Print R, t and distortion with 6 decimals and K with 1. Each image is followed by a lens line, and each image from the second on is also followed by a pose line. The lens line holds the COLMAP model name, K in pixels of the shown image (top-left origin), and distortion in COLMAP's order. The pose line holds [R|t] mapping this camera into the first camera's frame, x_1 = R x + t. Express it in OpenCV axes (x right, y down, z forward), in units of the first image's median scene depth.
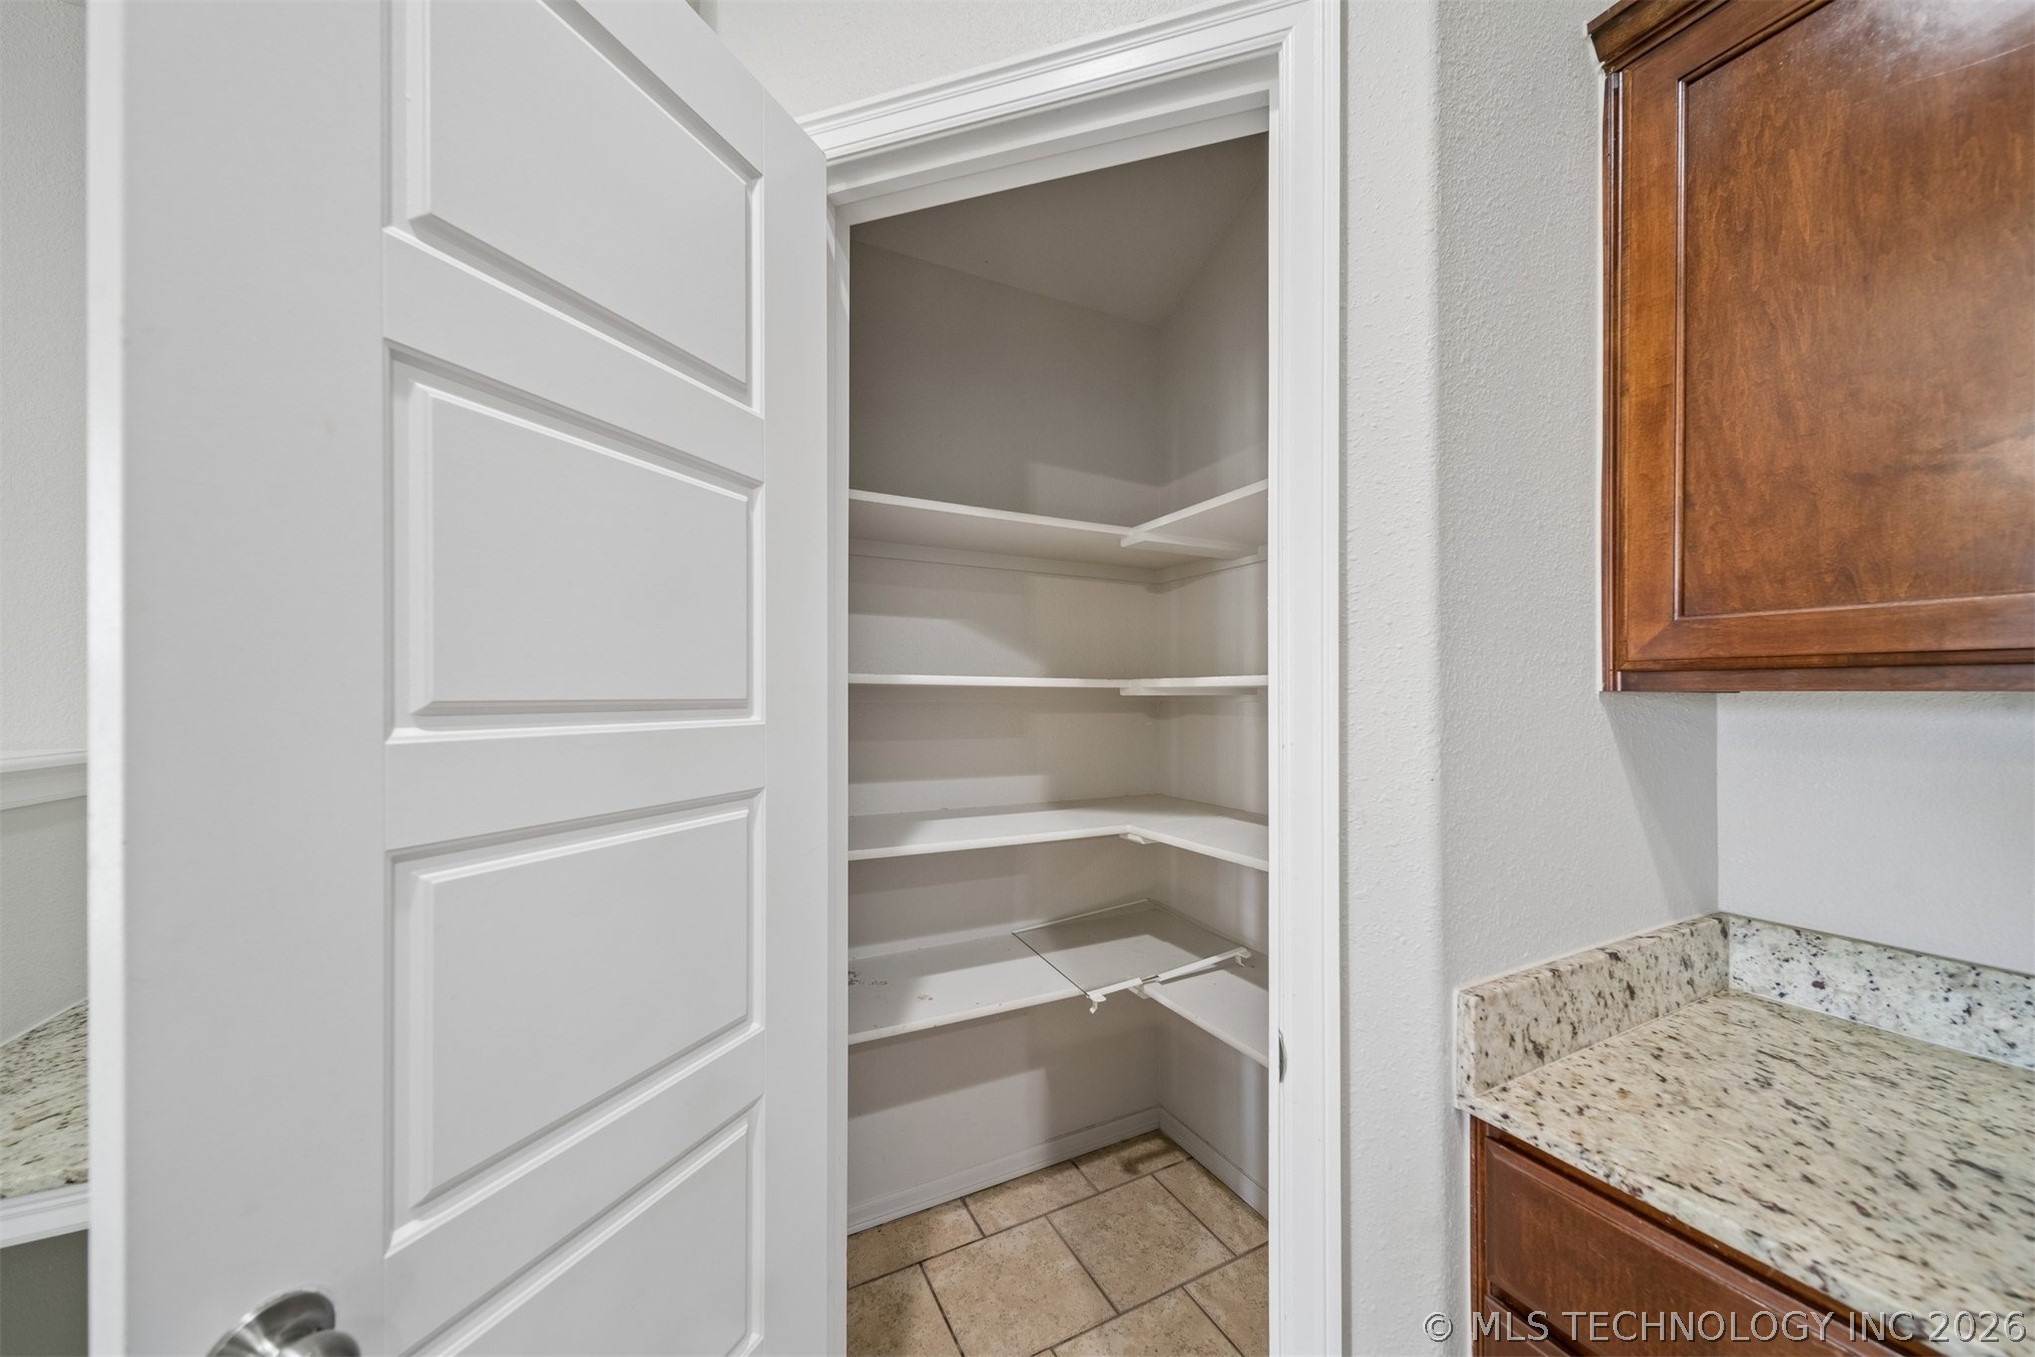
lens RADIAL K [[716.3, 0, 1025.6], [0, 716.3, 692.7], [0, 0, 1]] dist [0.011550, -0.000273]
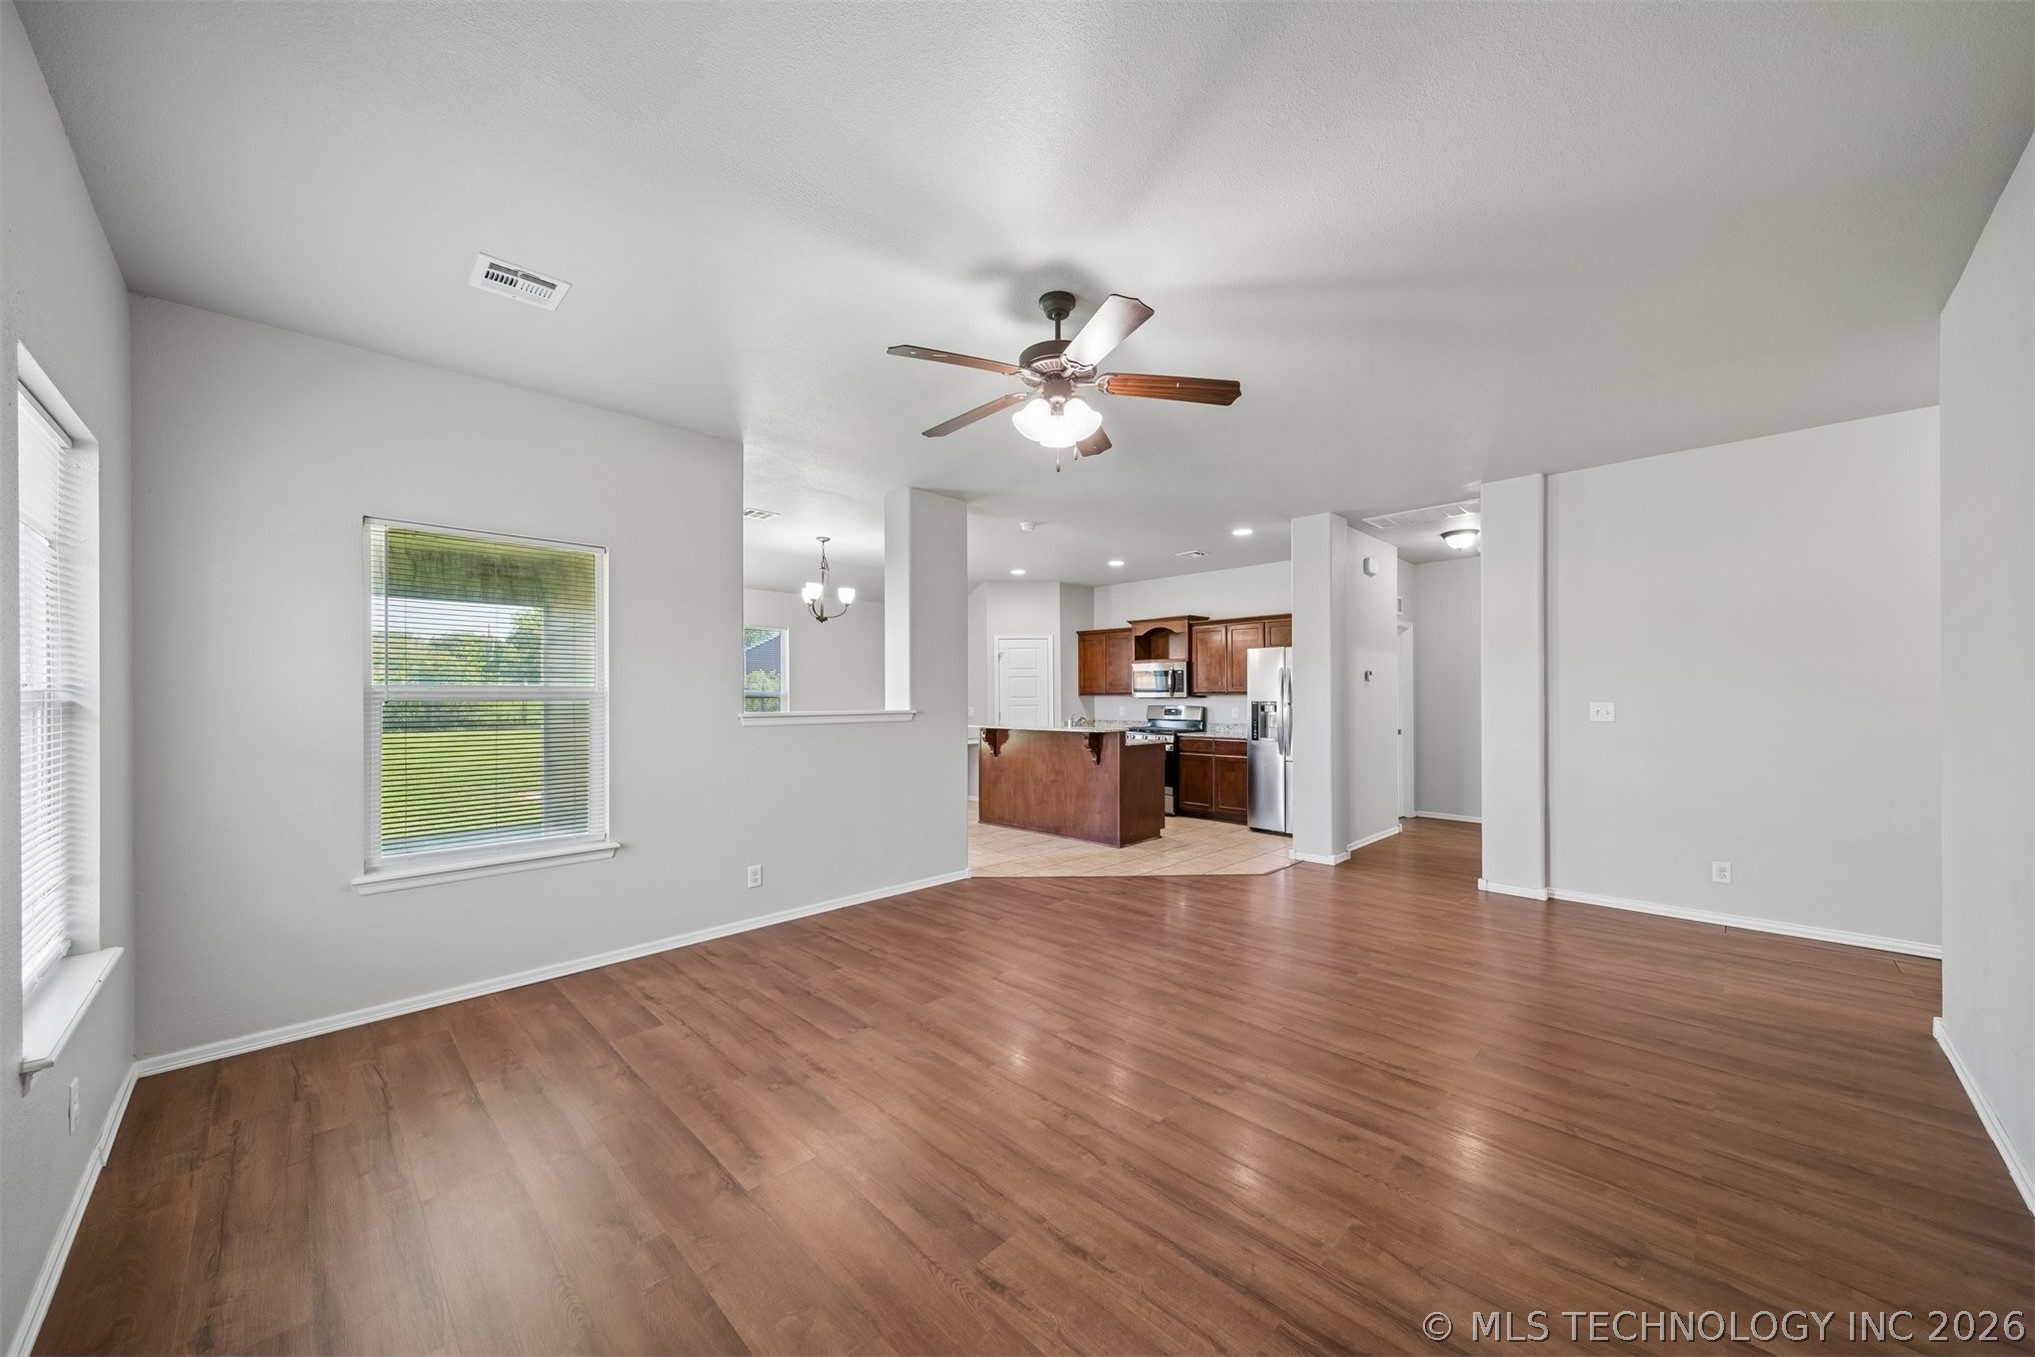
lens RADIAL K [[716.3, 0, 1025.6], [0, 716.3, 692.7], [0, 0, 1]] dist [0.011550, -0.000273]
pose [[0.956621, -0.004555, 0.291301, -3.098253], [0.005368, 0.999984, -0.001989, -0.027940], [-0.291287, 0.003467, 0.956629, -9.149038]]
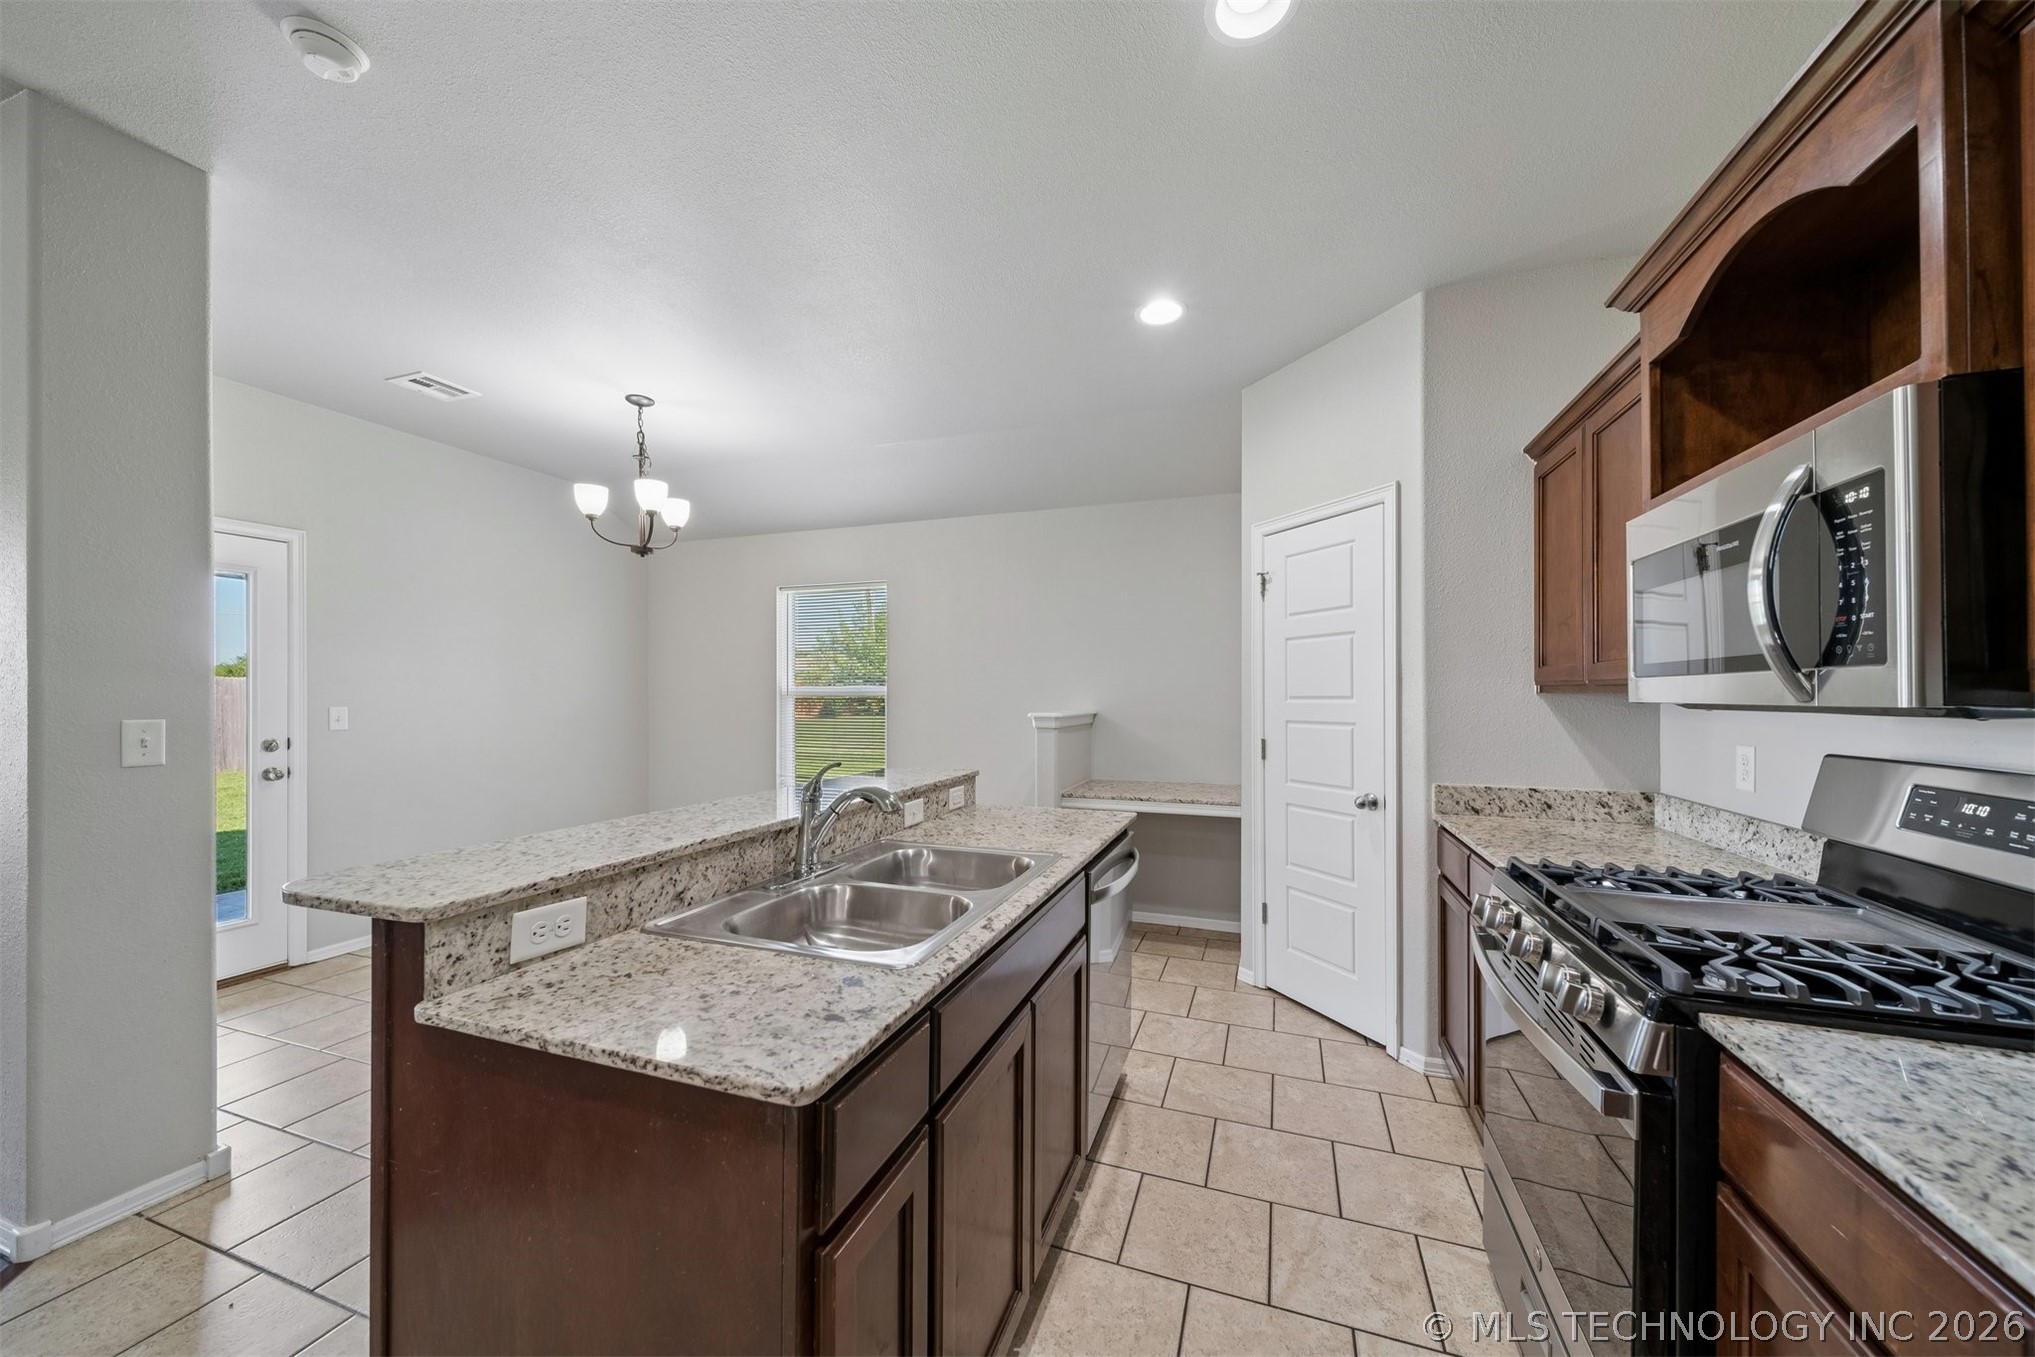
lens RADIAL K [[716.3, 0, 1025.6], [0, 716.3, 692.7], [0, 0, 1]] dist [0.011550, -0.000273]
pose [[0.673524, -0.003499, -0.739157, 1.614740], [0.002353, 0.999994, -0.002590, 0.003394], [0.739161, 0.000006, 0.673529, -2.350811]]
